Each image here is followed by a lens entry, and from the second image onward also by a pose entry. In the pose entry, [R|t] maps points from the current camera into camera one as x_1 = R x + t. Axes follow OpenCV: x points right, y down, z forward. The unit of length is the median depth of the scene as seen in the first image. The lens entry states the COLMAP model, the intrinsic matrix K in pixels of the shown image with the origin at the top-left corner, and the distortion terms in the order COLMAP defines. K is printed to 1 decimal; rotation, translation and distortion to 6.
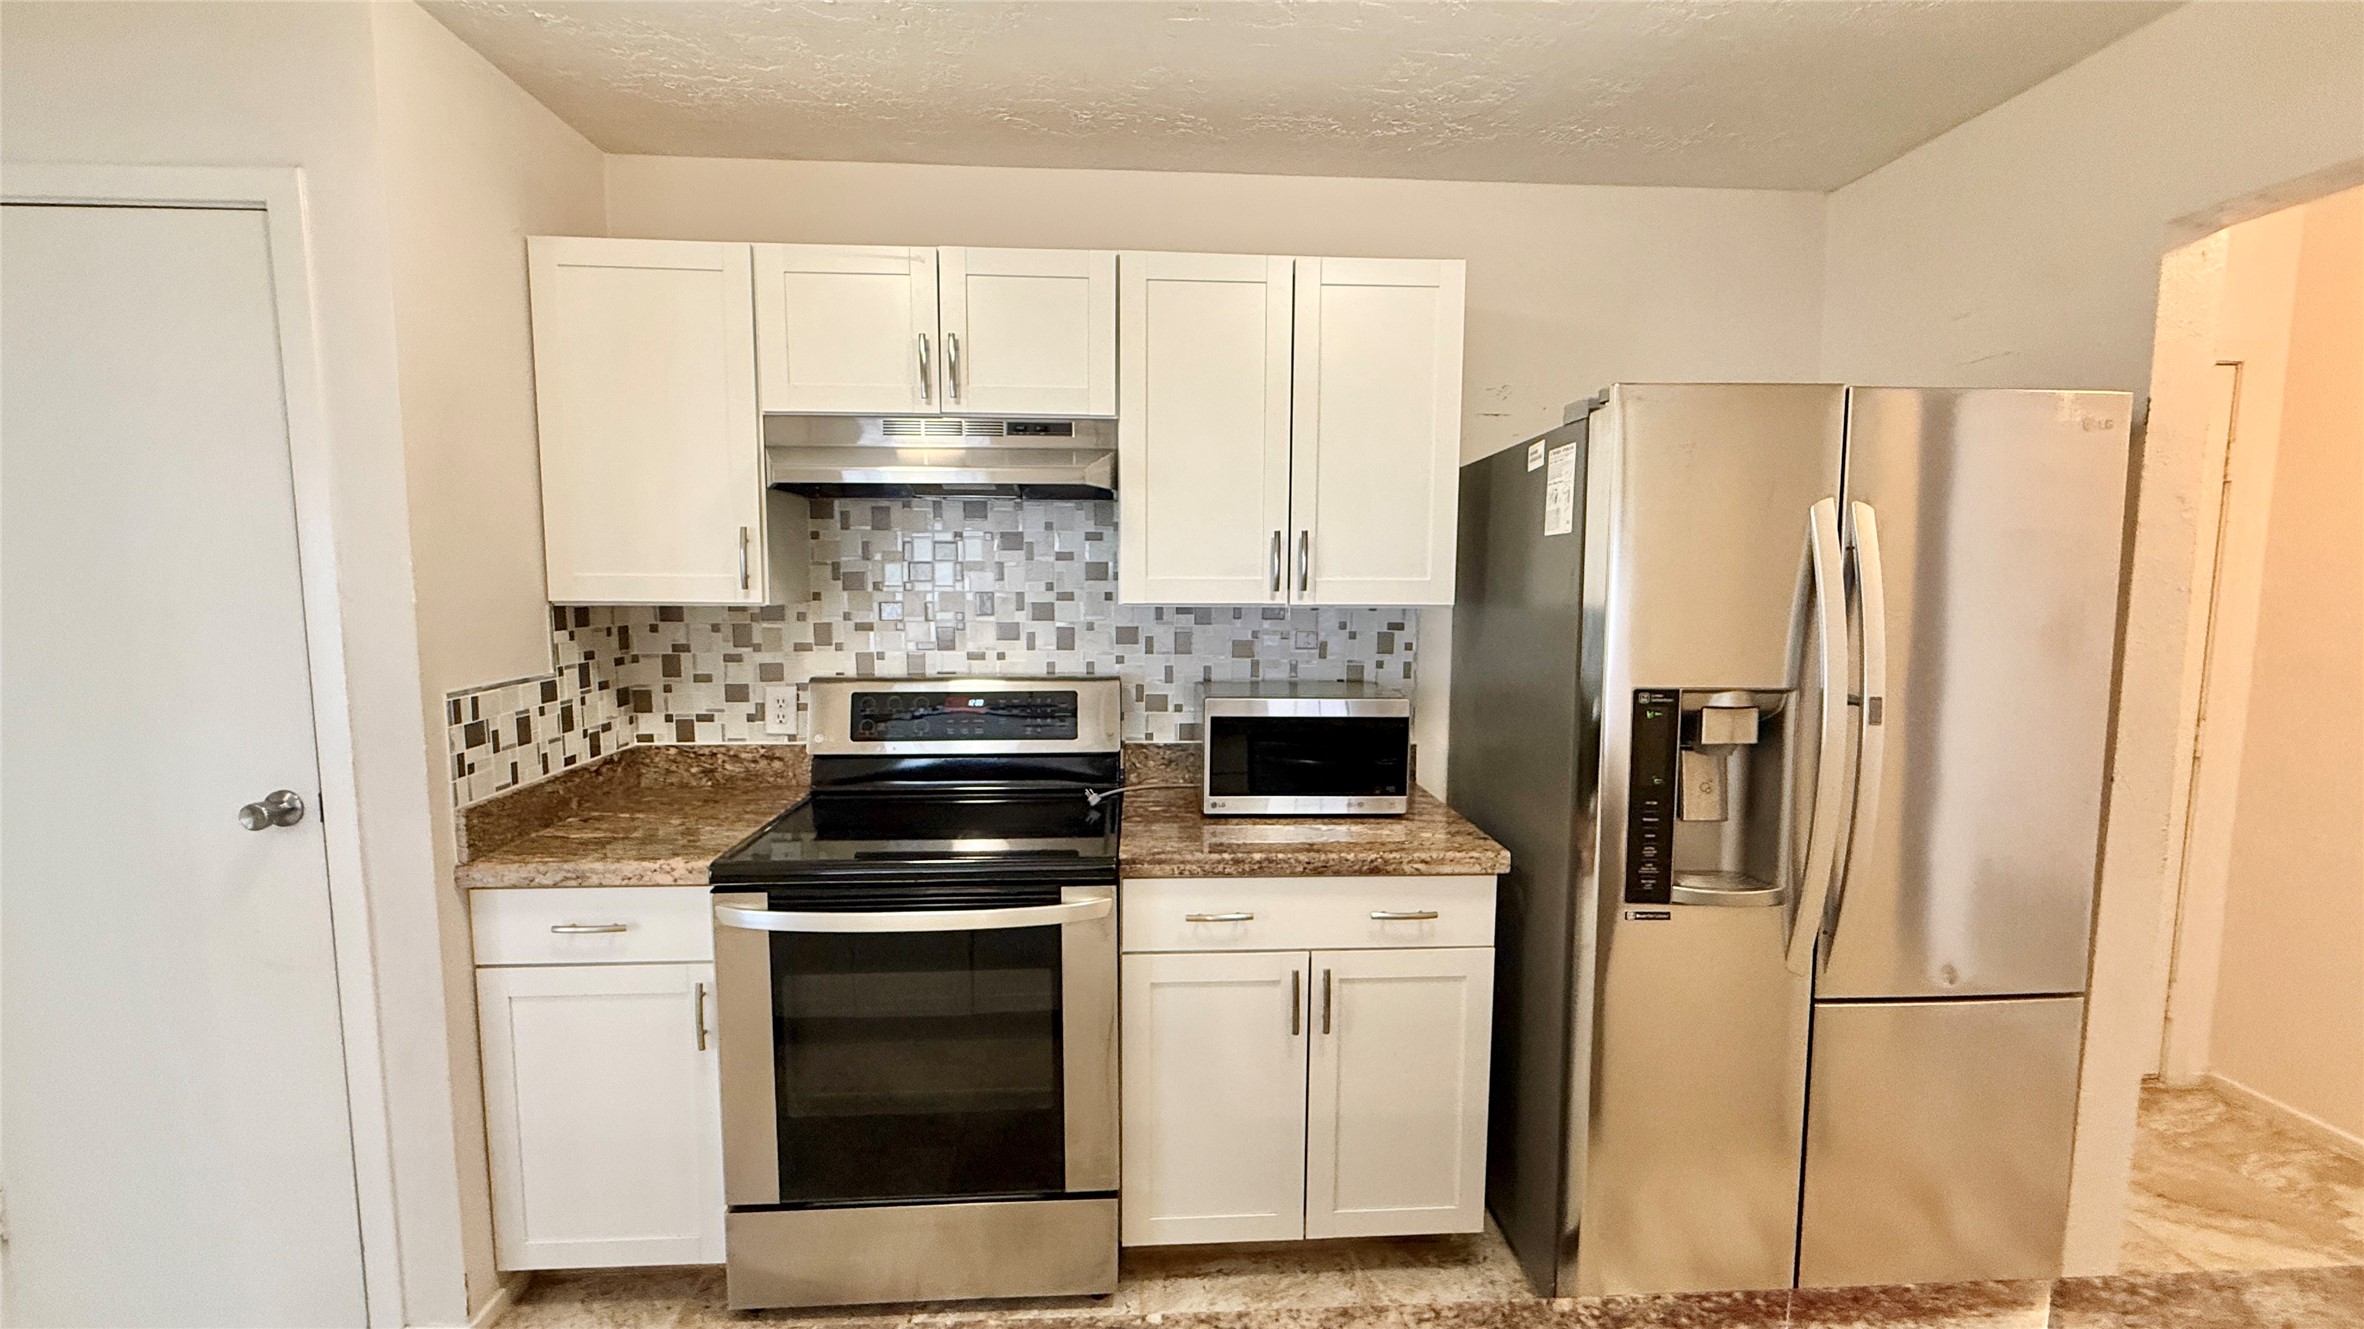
lens RADIAL K [[945.6, 0, 1190.0], [0, 945.6, 667.1], [0, 0, 1]] dist [0.002489, -0.000290]
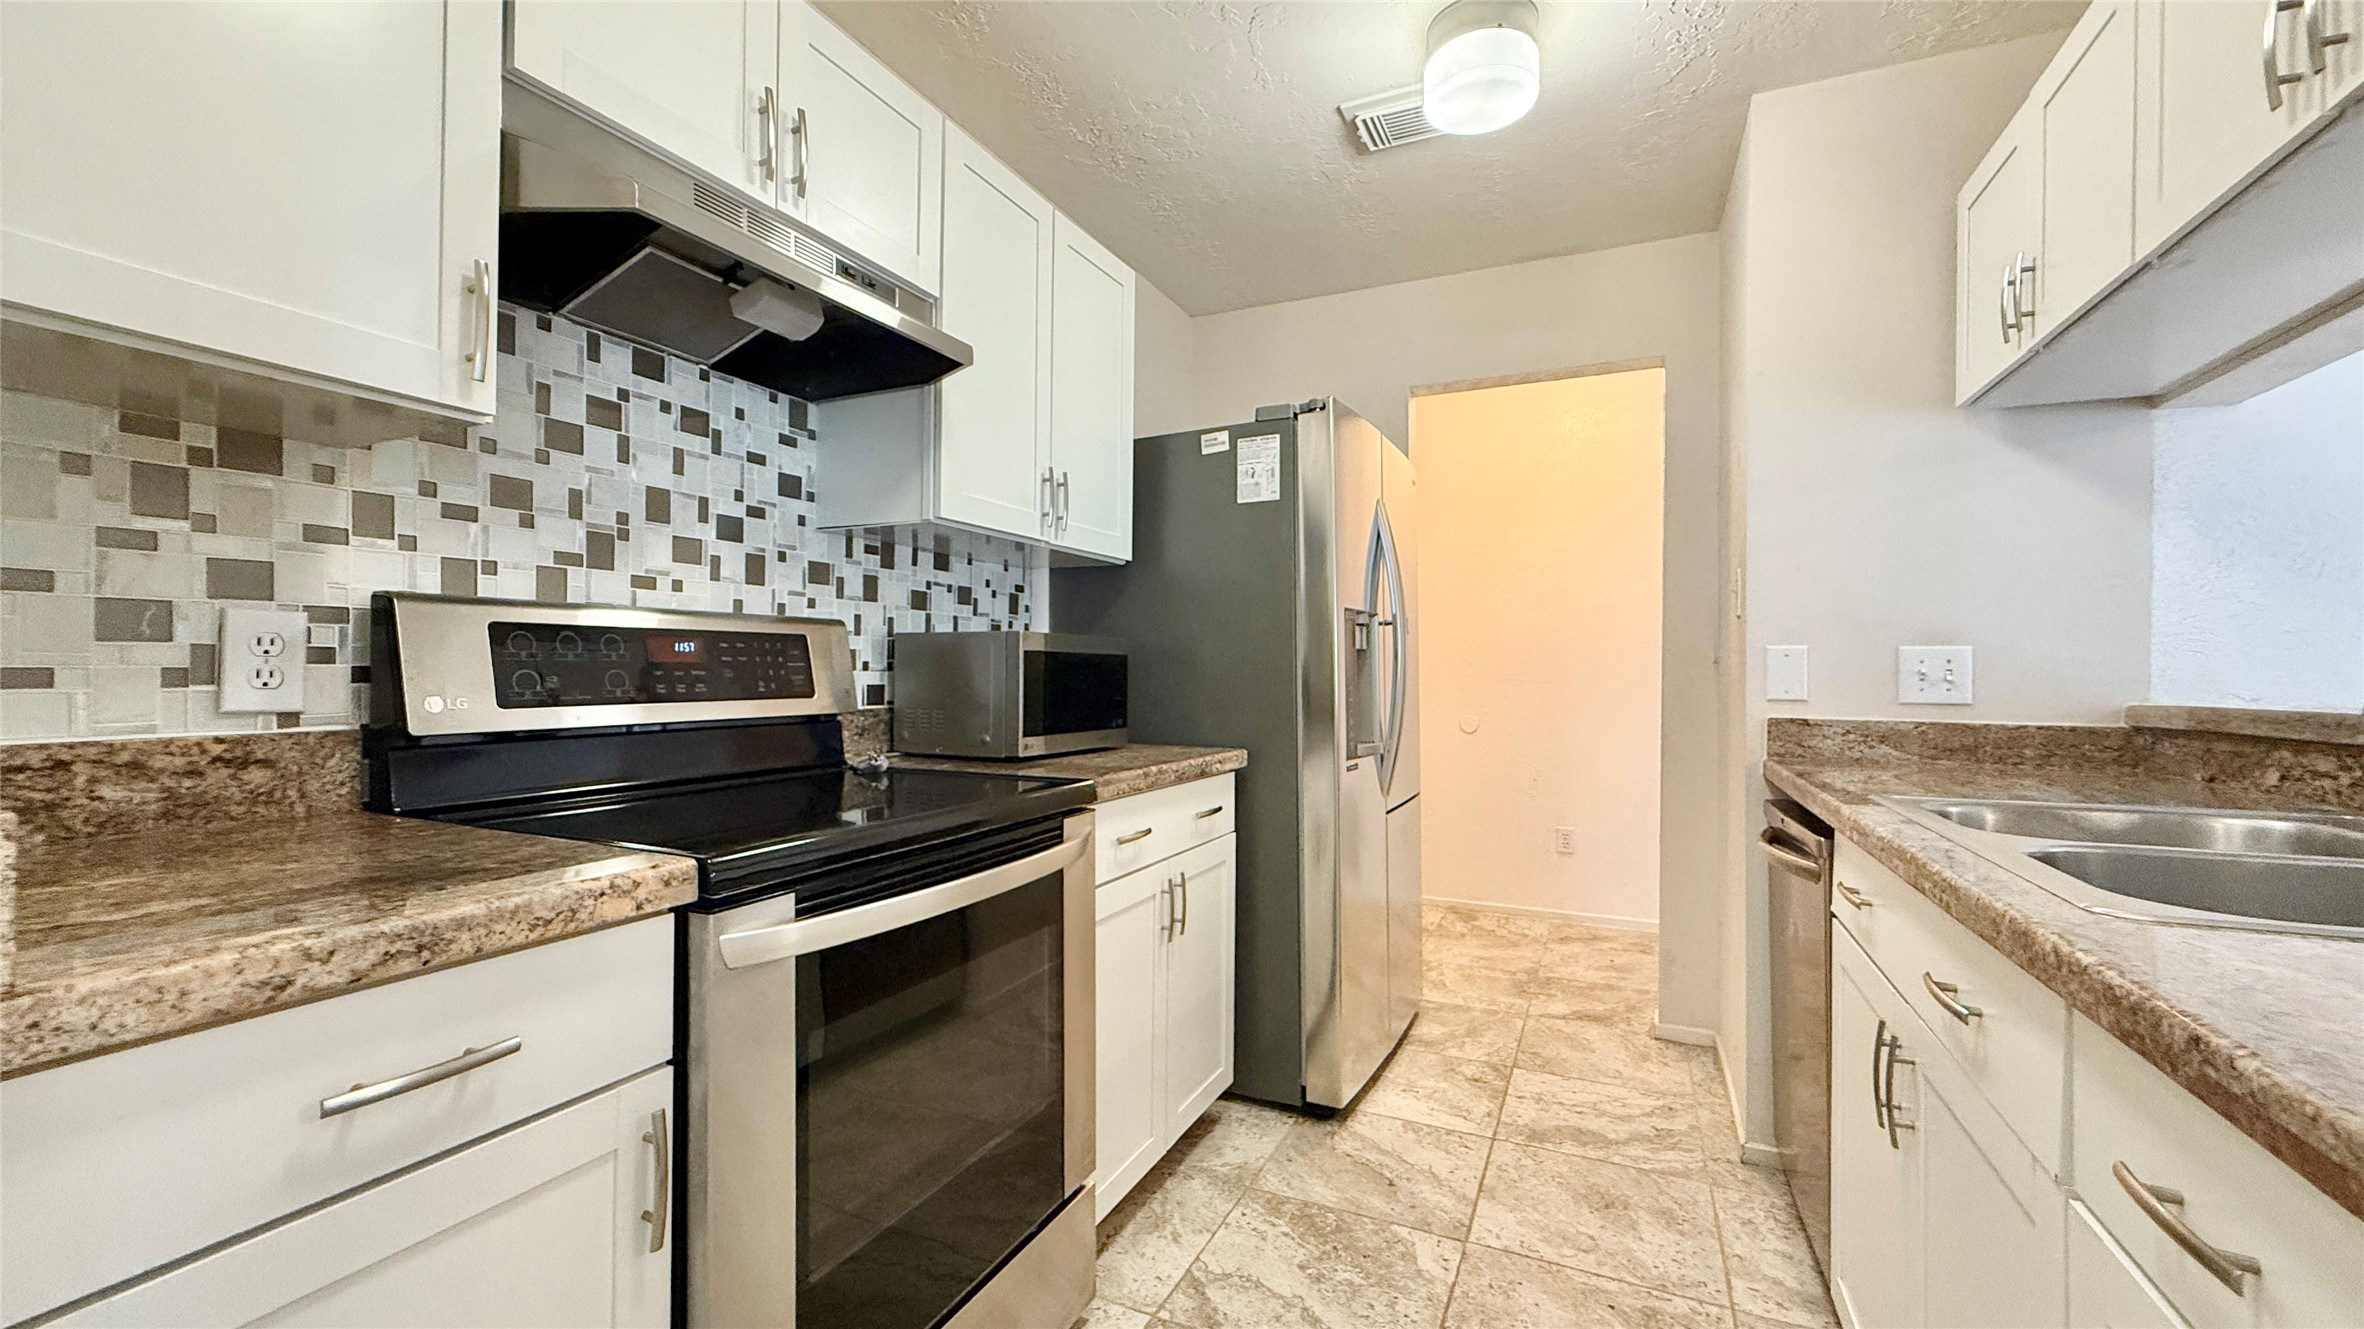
lens RADIAL K [[945.6, 0, 1181.8], [0, 945.6, 665.7], [0, 0, 1]] dist [0.002489, -0.000290]
pose [[0.477064, 0.001920, 0.878866, -0.632300], [0.082503, 0.995484, -0.046958, 0.108605], [-0.874988, 0.094911, 0.474751, 0.372389]]
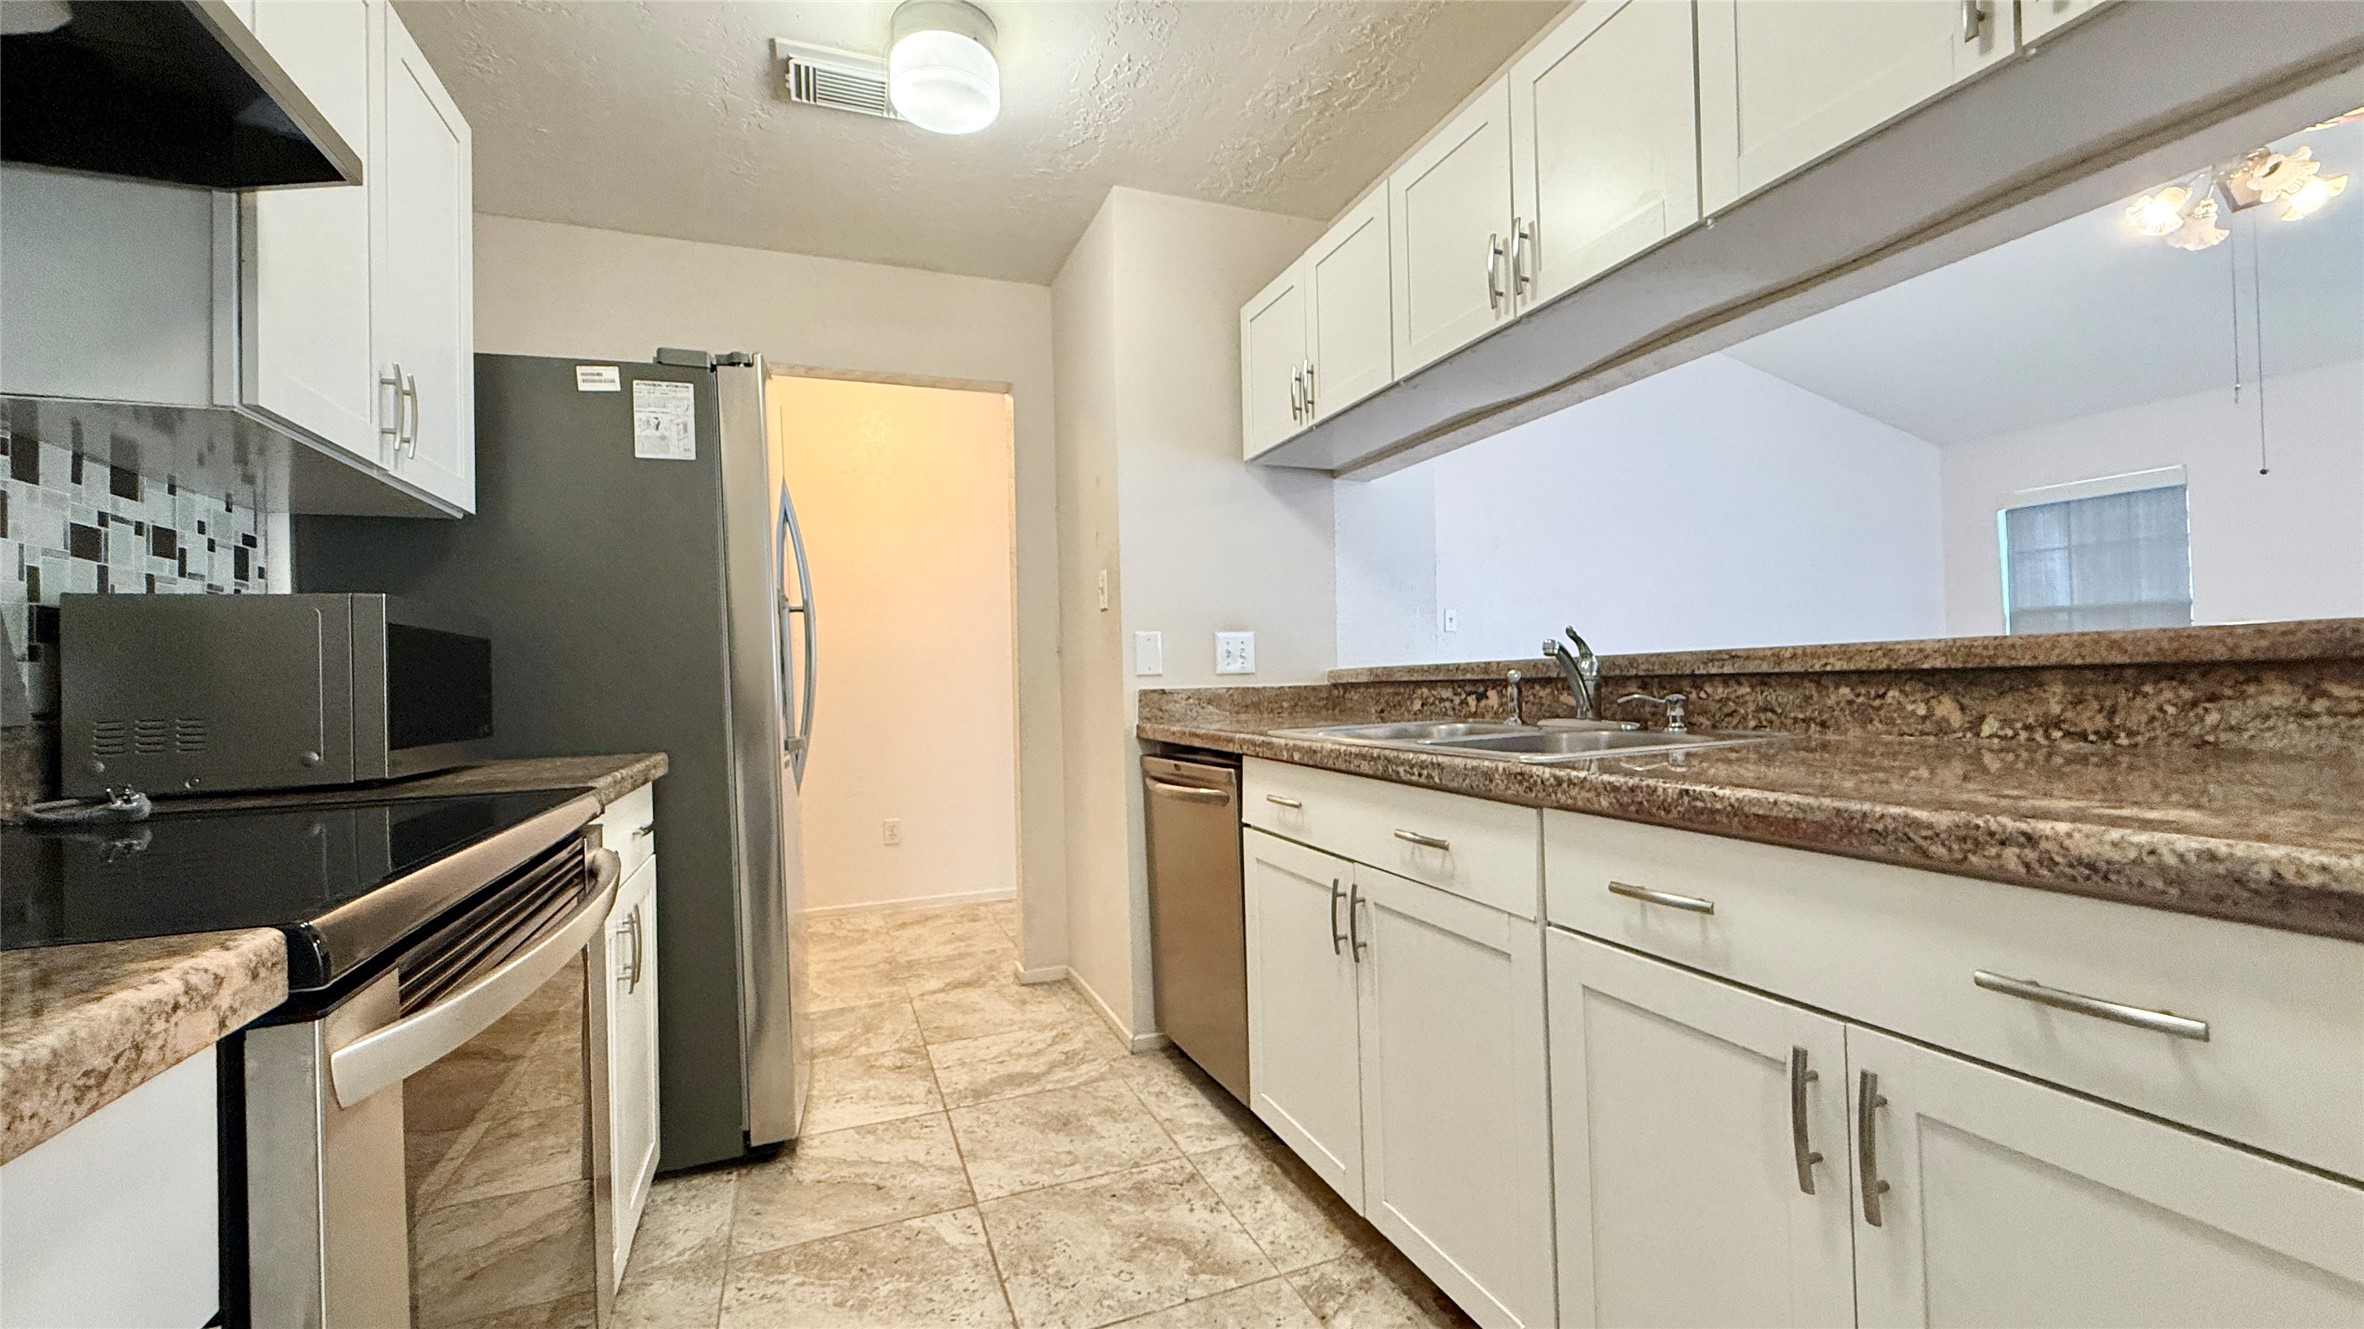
lens RADIAL K [[945.6, 0, 1180.7], [0, 945.6, 665.9], [0, 0, 1]] dist [0.002489, -0.000290]
pose [[-0.306130, 0.013860, 0.951889, -0.656049], [0.118709, 0.992646, 0.023723, 0.113175], [-0.944559, 0.120260, -0.305524, 0.609145]]
